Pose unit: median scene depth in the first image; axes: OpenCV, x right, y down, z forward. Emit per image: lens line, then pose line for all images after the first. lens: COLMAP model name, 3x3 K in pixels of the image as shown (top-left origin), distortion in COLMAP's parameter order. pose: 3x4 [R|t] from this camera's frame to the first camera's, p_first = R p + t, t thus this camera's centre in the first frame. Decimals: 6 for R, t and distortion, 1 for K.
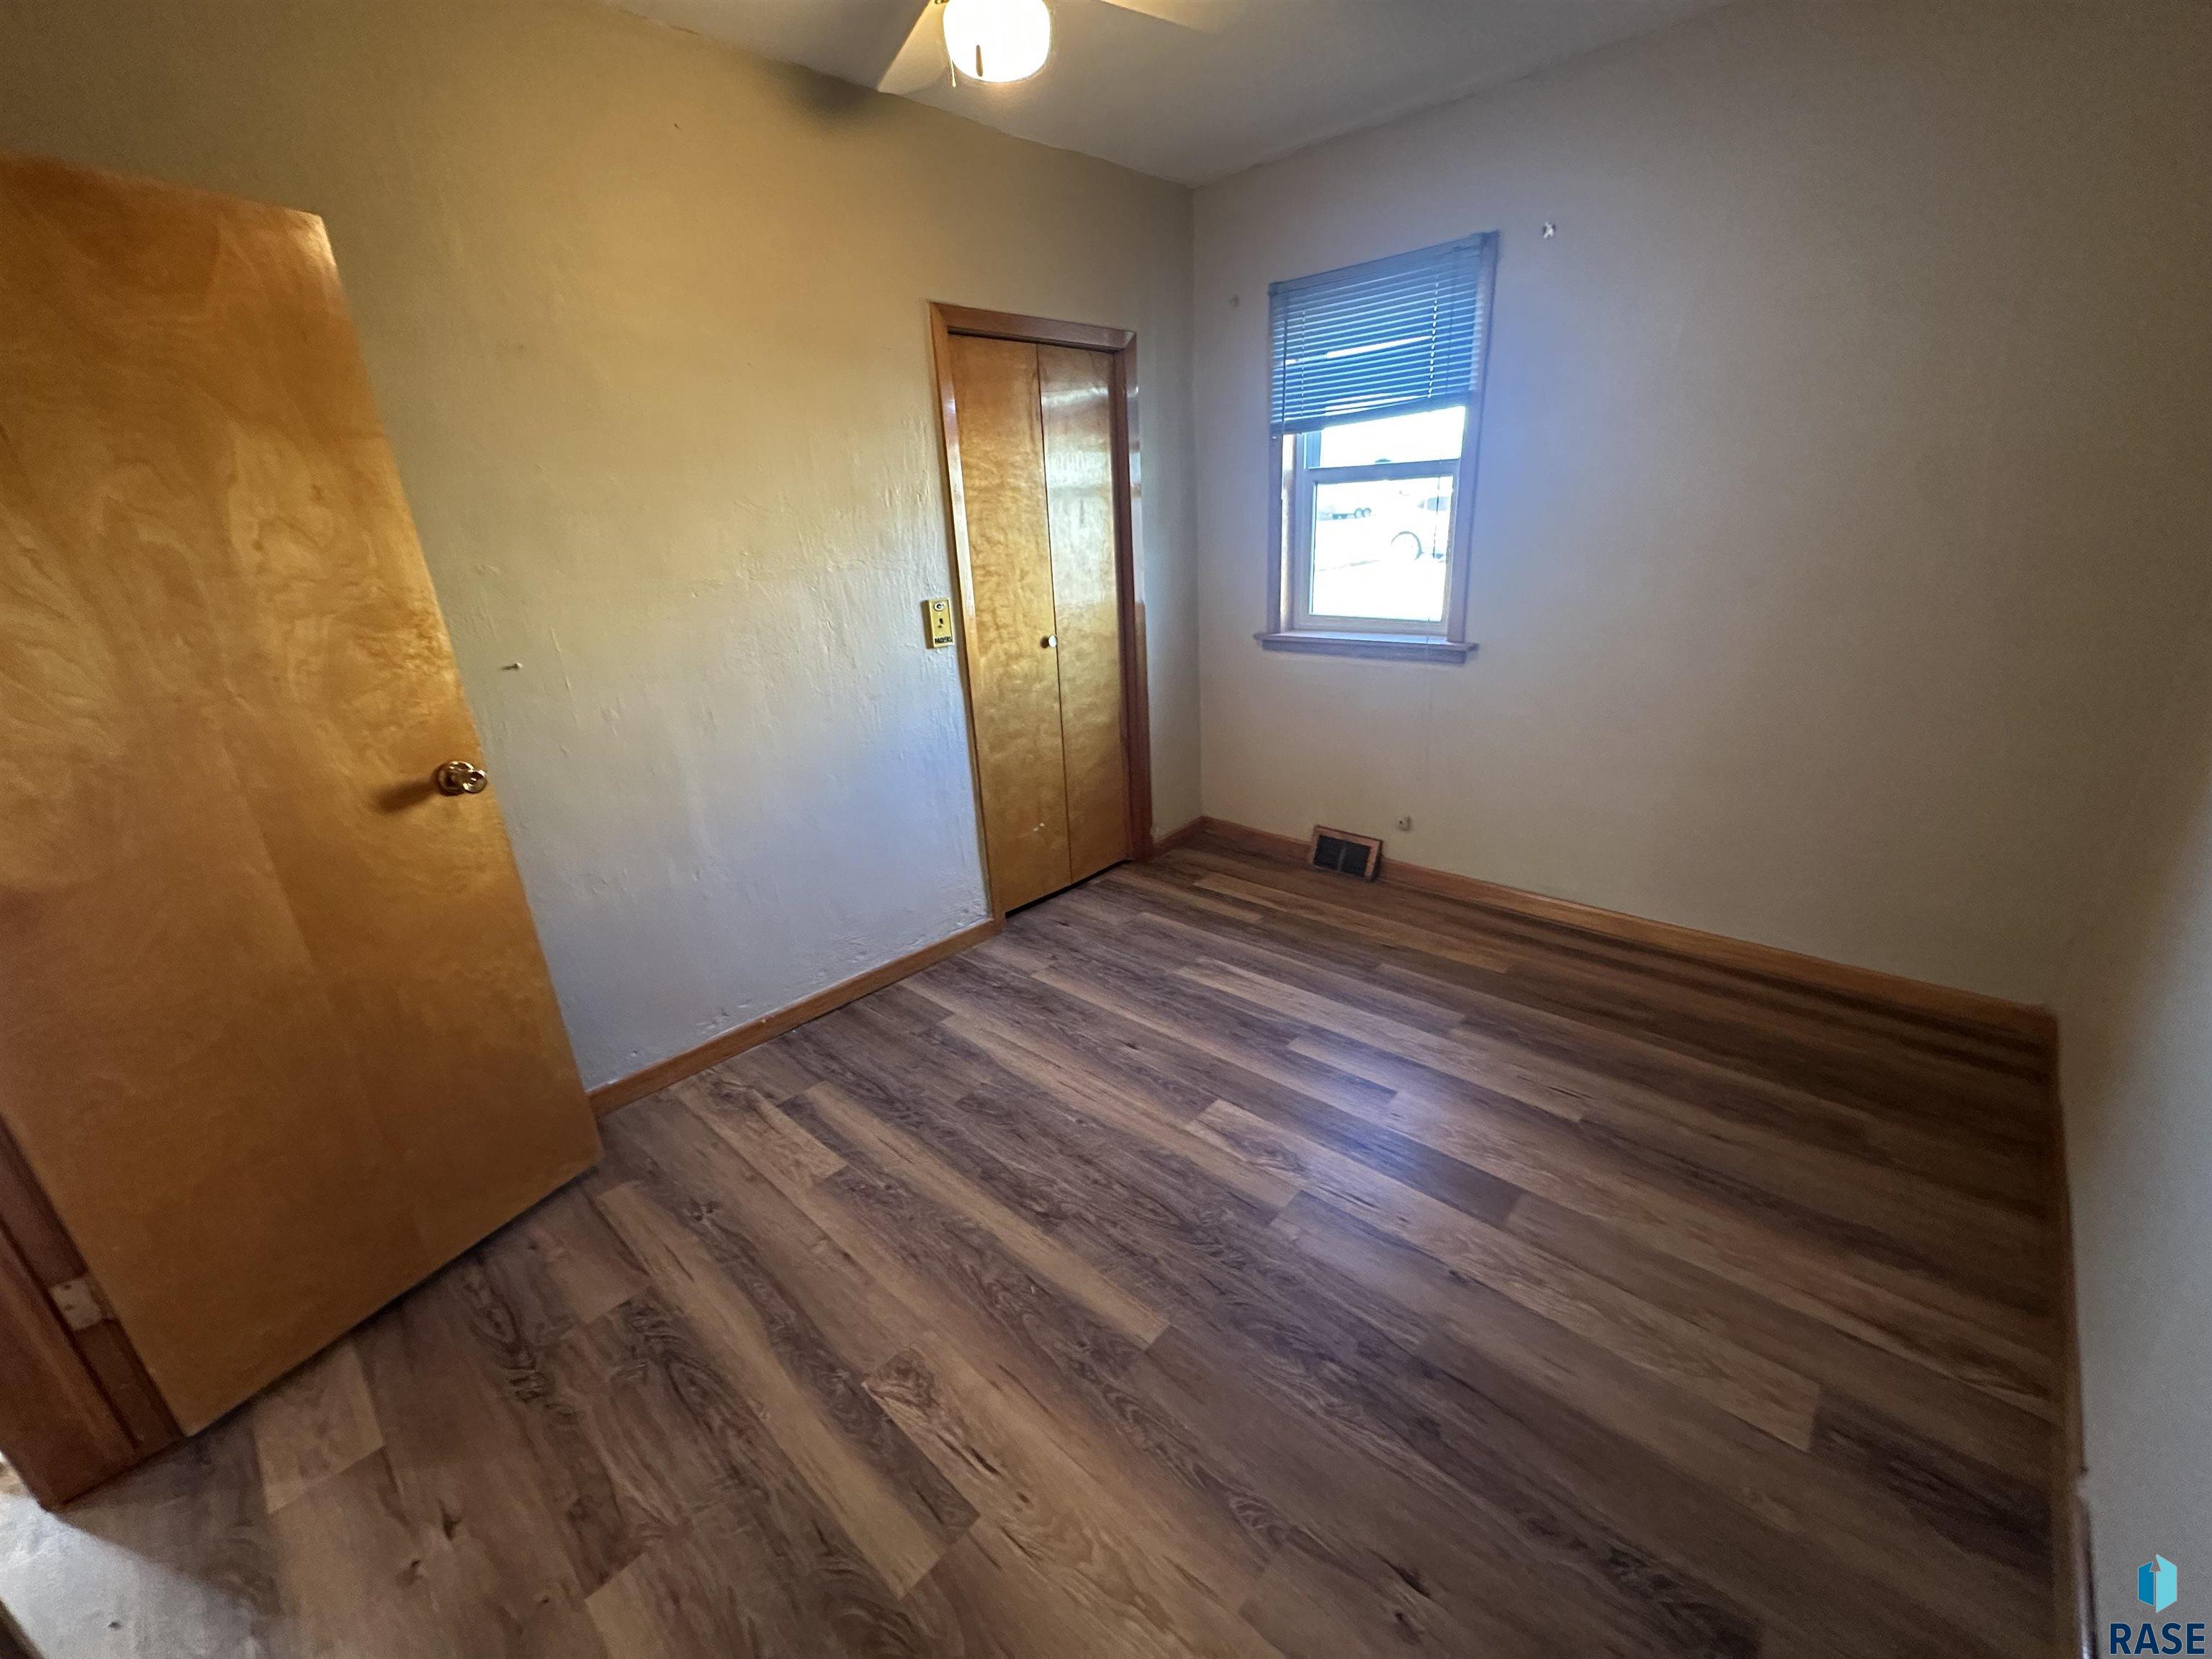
lens RADIAL K [[884.4, 0, 1106.0], [0, 884.4, 829.5], [0, 0, 1]] dist [0.000266, -0.000037]
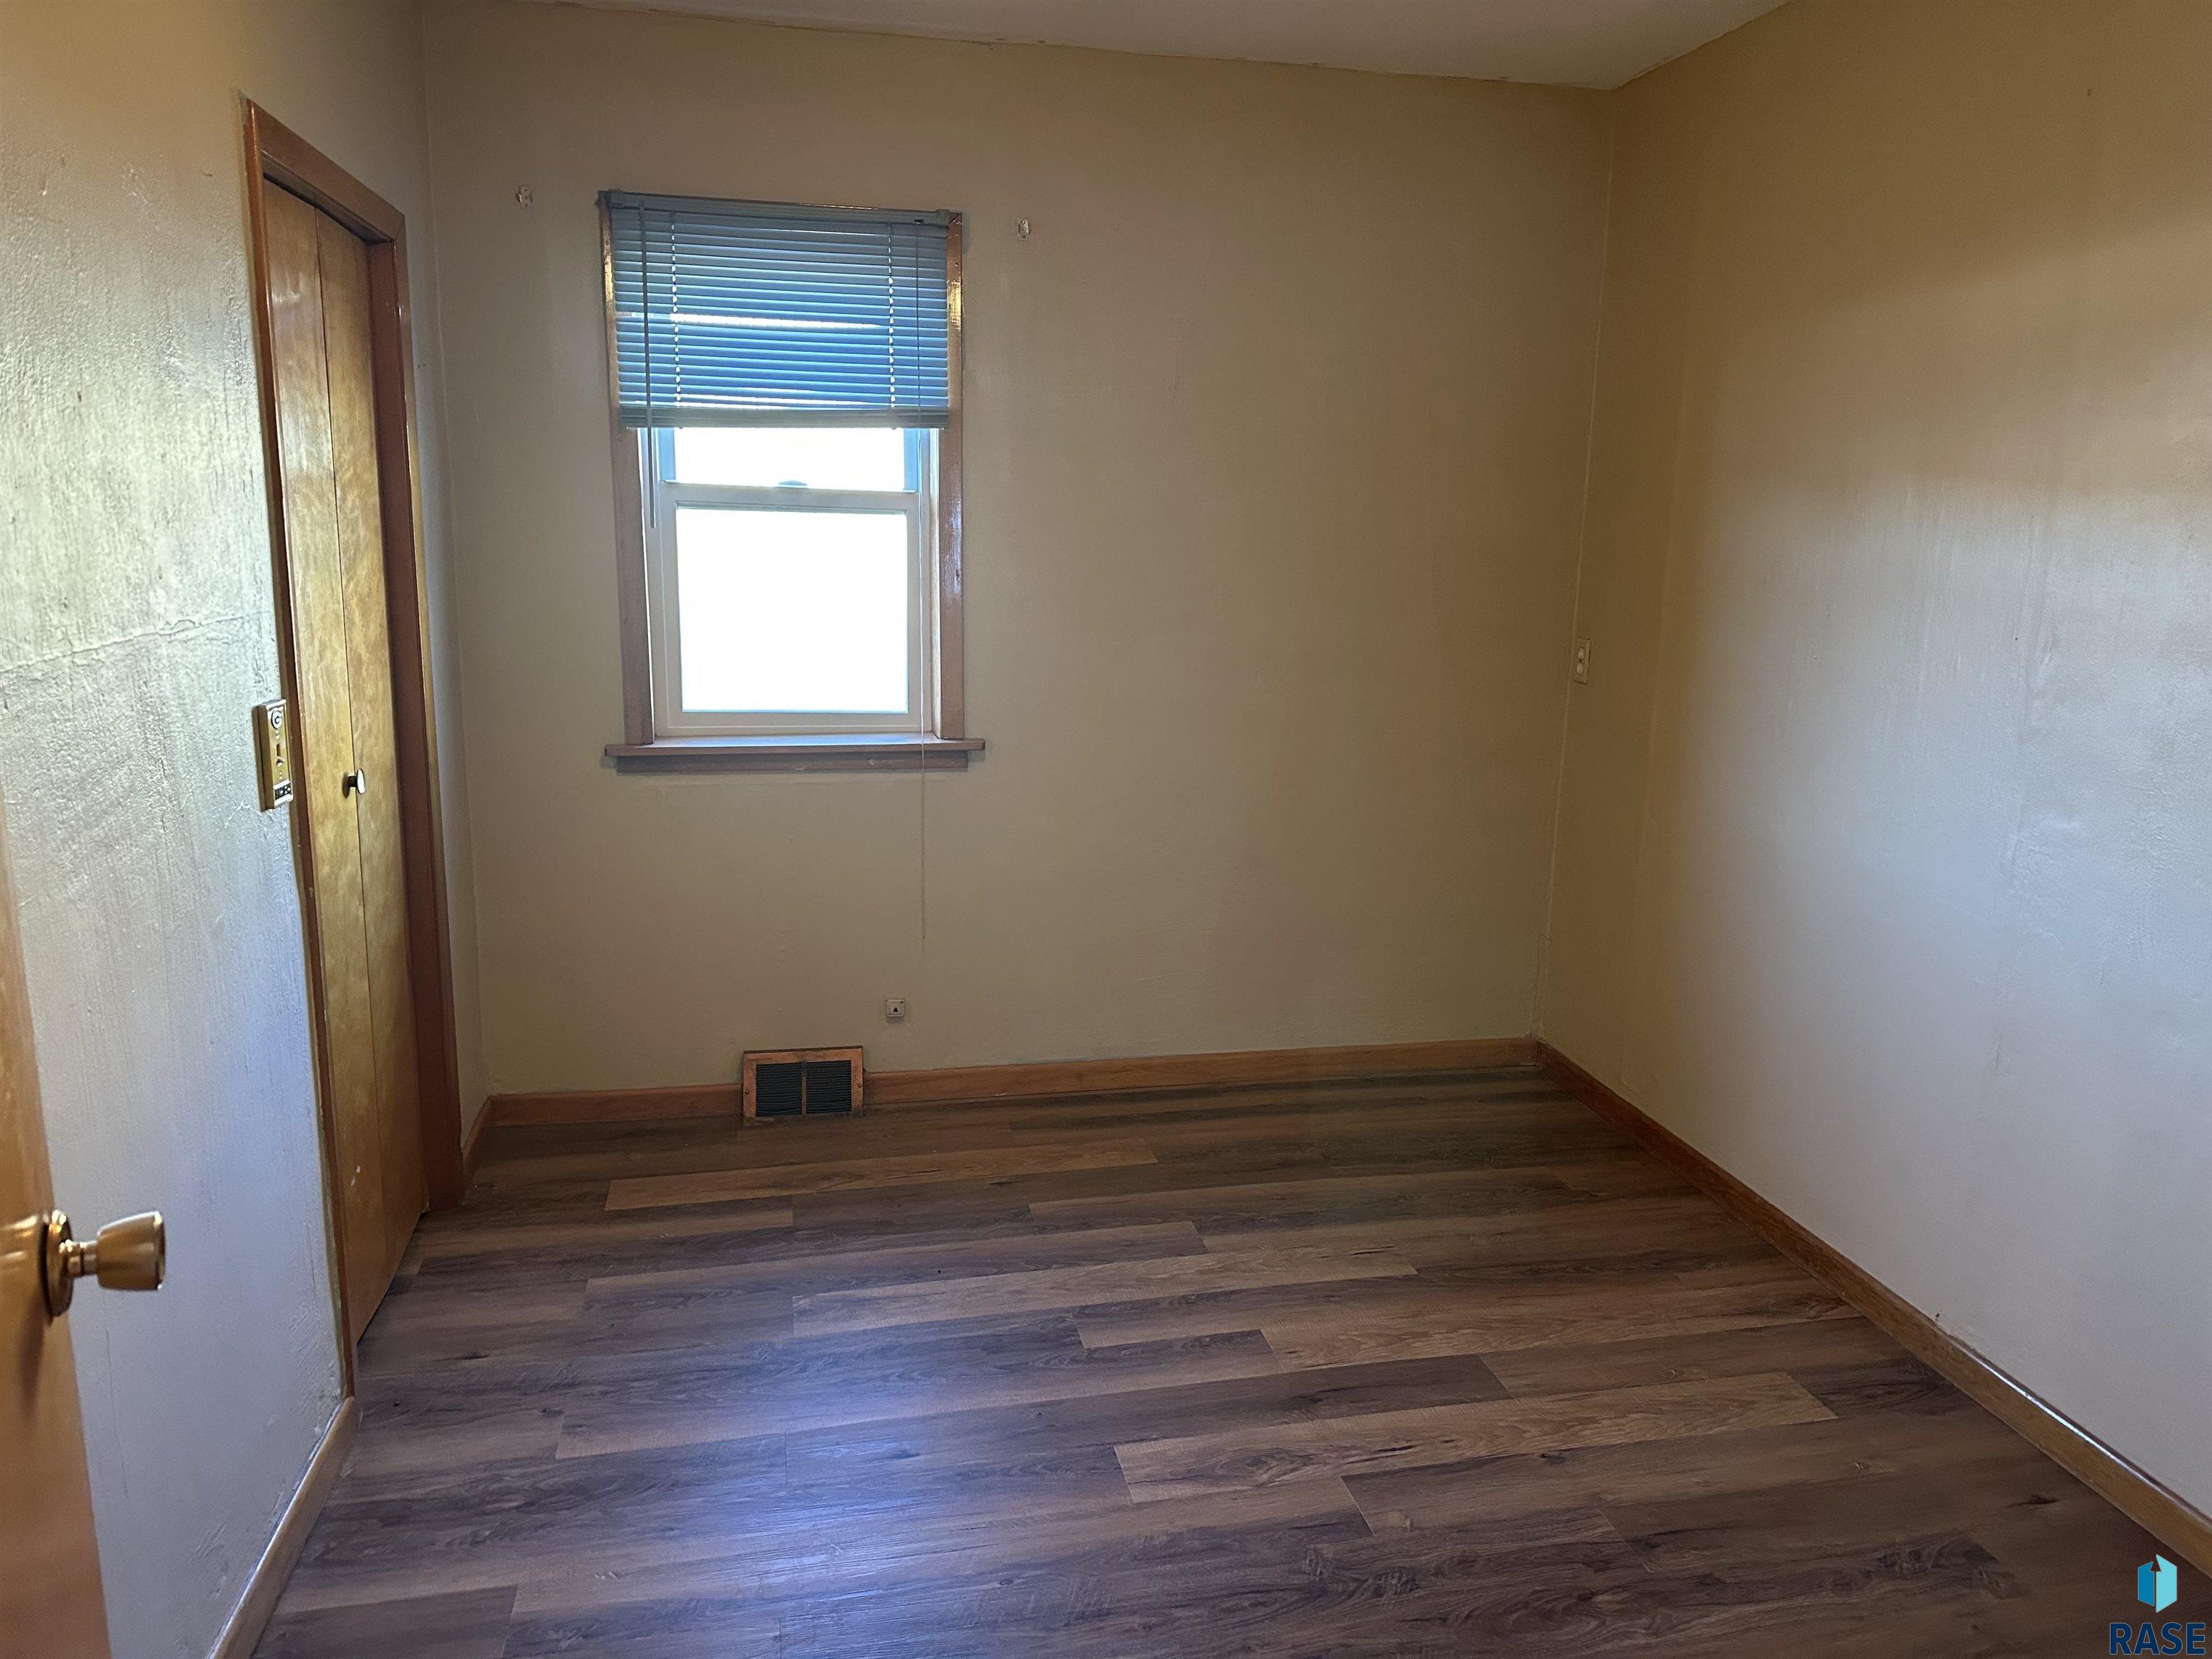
lens RADIAL K [[1523.6, 0, 1143.4], [0, 1523.6, 829.7], [0, 0, 1]] dist [0.084669, -0.114016]
pose [[0.578937, -0.107026, 0.808317, -0.546659], [0.232202, 0.971940, -0.037618, -0.062225], [-0.781610, 0.209471, 0.587544, 0.181884]]
